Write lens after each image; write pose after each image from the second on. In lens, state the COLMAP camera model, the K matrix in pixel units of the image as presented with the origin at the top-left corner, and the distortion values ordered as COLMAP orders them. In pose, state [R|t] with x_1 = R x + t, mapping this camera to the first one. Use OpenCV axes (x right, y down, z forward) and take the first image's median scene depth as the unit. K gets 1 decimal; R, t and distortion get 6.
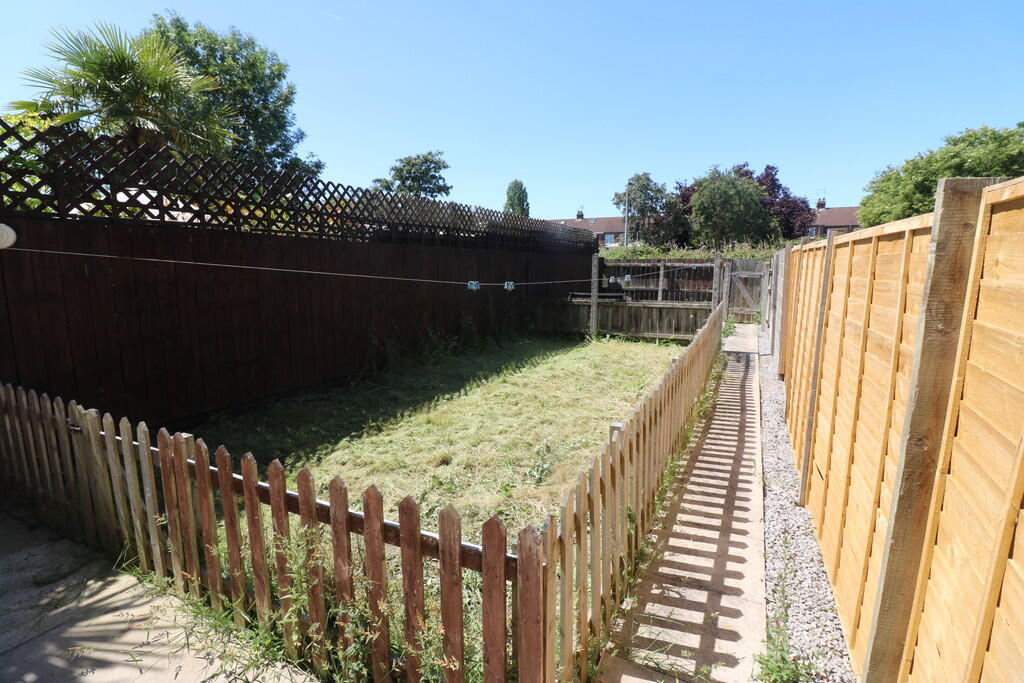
lens RADIAL K [[472.5, 0, 512.2], [0, 472.5, 331.5], [0, 0, 1]] dist [-0.002574, -0.011959]
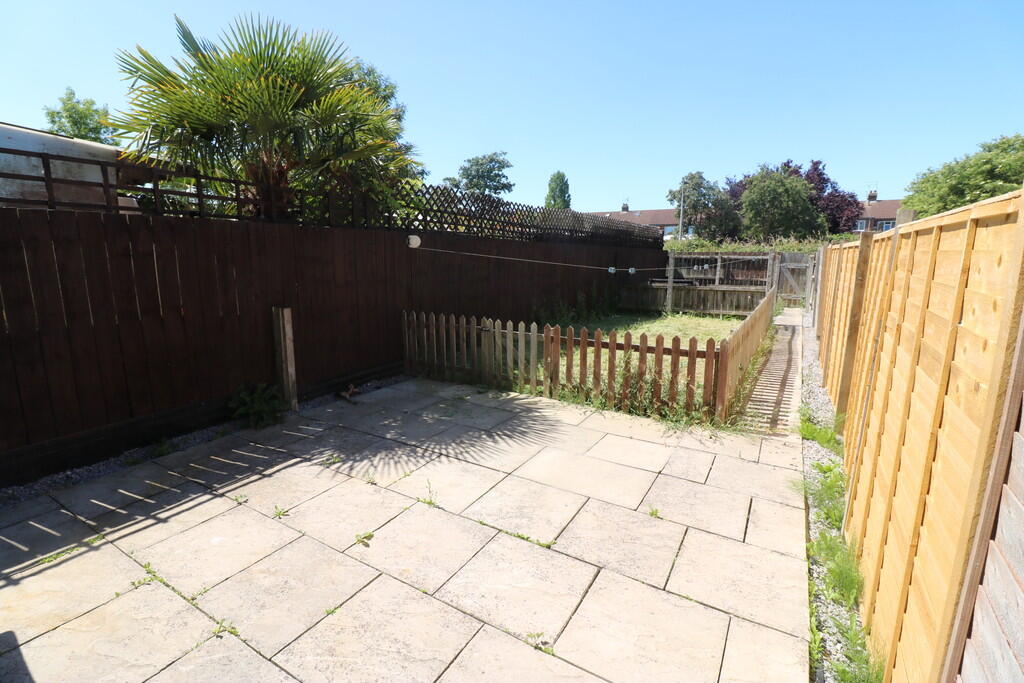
lens RADIAL K [[472.5, 0, 512.2], [0, 472.5, 331.5], [0, 0, 1]] dist [-0.002574, -0.011959]
pose [[0.997184, 0.015687, -0.073340, -0.107530], [-0.014350, 0.999722, 0.018719, 0.029262], [0.073613, -0.017614, 0.997131, -0.212072]]
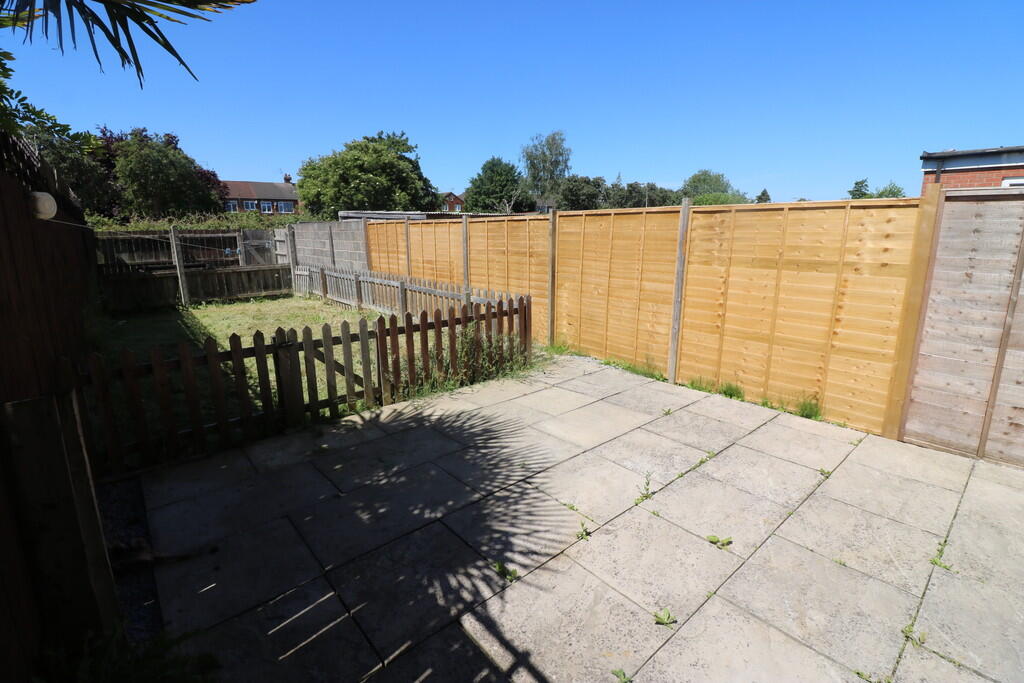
lens RADIAL K [[472.5, 0, 512.2], [0, 472.5, 331.5], [0, 0, 1]] dist [-0.002574, -0.011959]
pose [[0.388353, -0.200394, 0.899458, -0.334052], [0.146437, 0.977086, 0.154463, 0.007152], [-0.909801, 0.071728, 0.408800, -0.043607]]
